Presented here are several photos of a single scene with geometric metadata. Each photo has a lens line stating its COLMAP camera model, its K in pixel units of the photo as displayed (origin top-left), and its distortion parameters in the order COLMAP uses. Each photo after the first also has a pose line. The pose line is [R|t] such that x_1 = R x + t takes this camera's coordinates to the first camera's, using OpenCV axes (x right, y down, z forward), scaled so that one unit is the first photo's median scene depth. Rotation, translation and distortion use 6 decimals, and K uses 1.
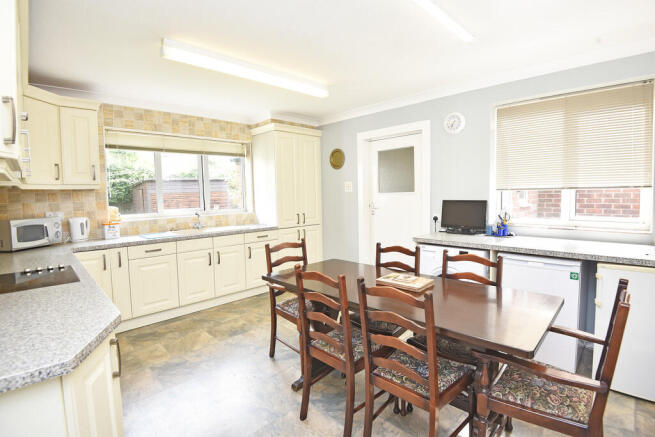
lens RADIAL K [[315.7, 0, 328.7], [0, 315.7, 220.6], [0, 0, 1]] dist [-0.000565, -0.000060]
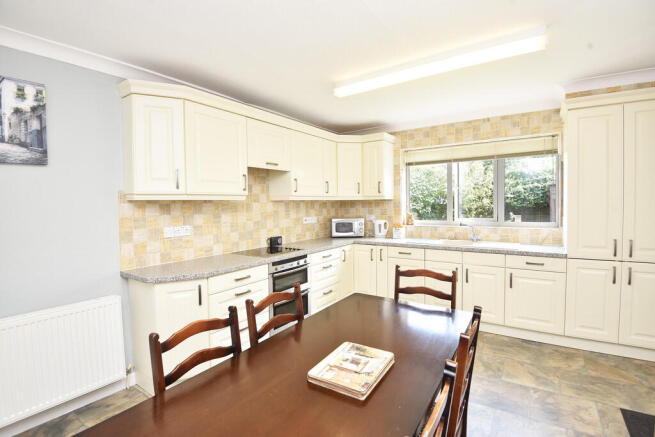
lens RADIAL K [[312.5, 0, 329.3], [0, 312.5, 212.8], [0, 0, 1]] dist [-0.003307, -0.001238]
pose [[0.235014, 0.047513, -0.970830, 0.420436], [-0.078405, 0.996476, 0.029788, -0.056984], [0.968825, 0.069118, 0.237911, 0.425128]]
